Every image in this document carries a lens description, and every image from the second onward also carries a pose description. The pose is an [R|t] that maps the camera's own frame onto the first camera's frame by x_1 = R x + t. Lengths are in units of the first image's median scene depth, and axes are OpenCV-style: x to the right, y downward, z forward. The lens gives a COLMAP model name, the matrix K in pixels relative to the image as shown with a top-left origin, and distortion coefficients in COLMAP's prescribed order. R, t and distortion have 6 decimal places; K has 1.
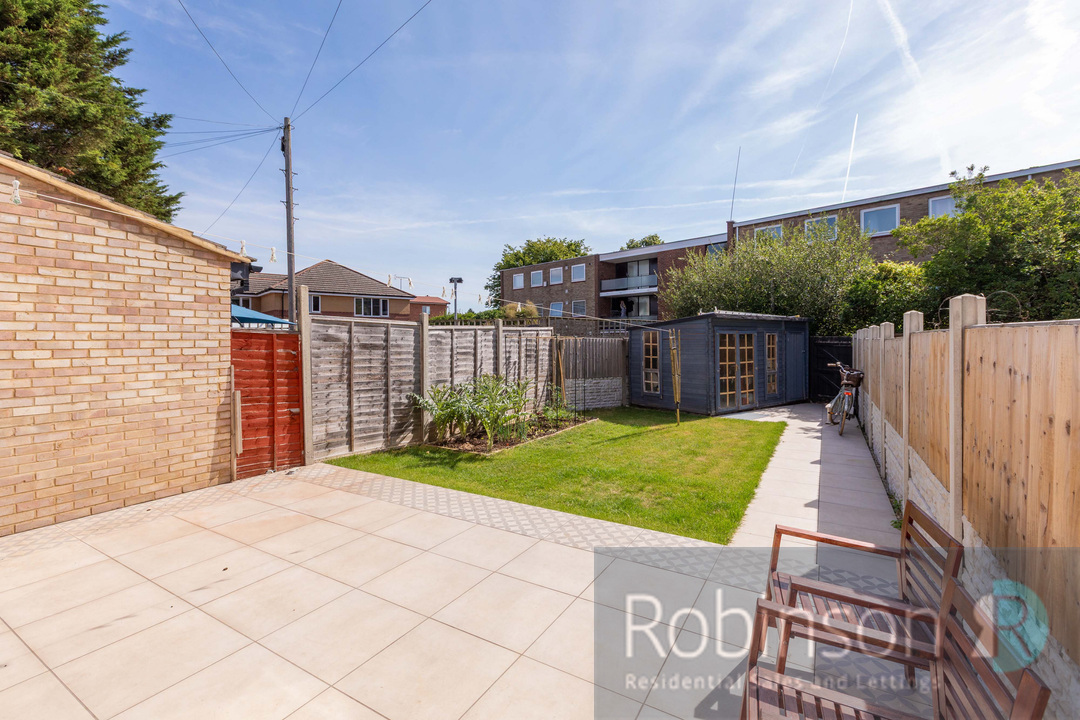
lens RADIAL K [[478.2, 0, 566.8], [0, 478.2, 367.6], [0, 0, 1]] dist [0.013192, 0.000077]
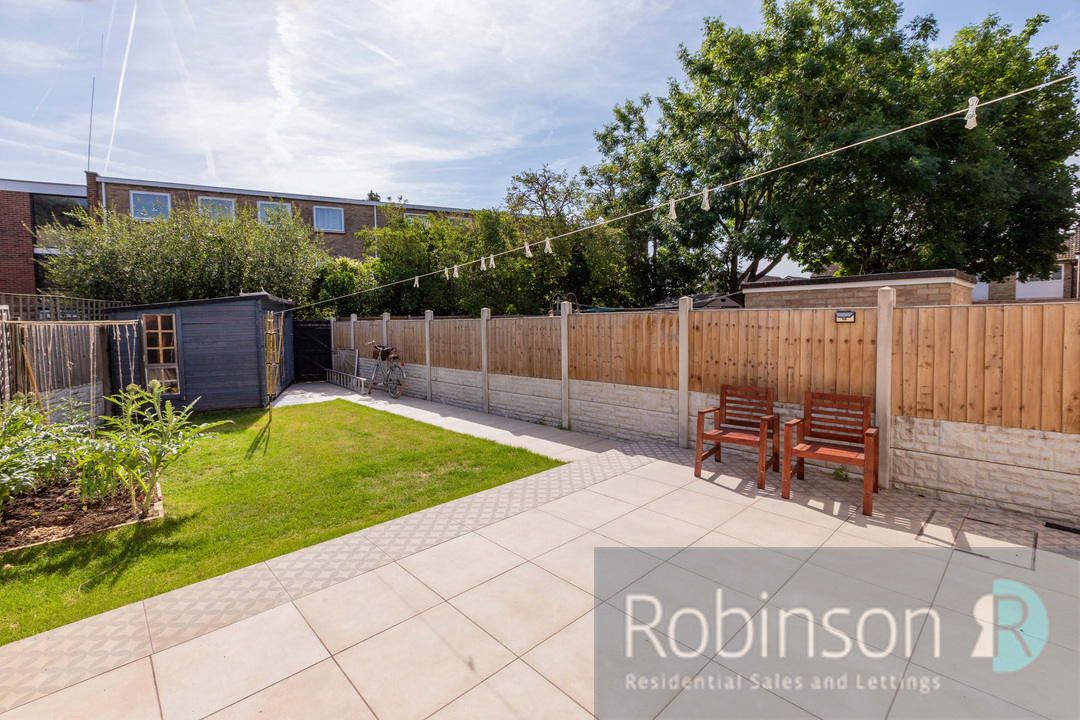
lens RADIAL K [[478.6, 0, 539.5], [0, 478.6, 336.8], [0, 0, 1]] dist [-0.000790, -0.000090]
pose [[0.292449, -0.038321, 0.955513, -0.331995], [0.079008, 0.996749, 0.015793, -0.004444], [-0.953012, 0.070874, 0.294526, 0.222718]]
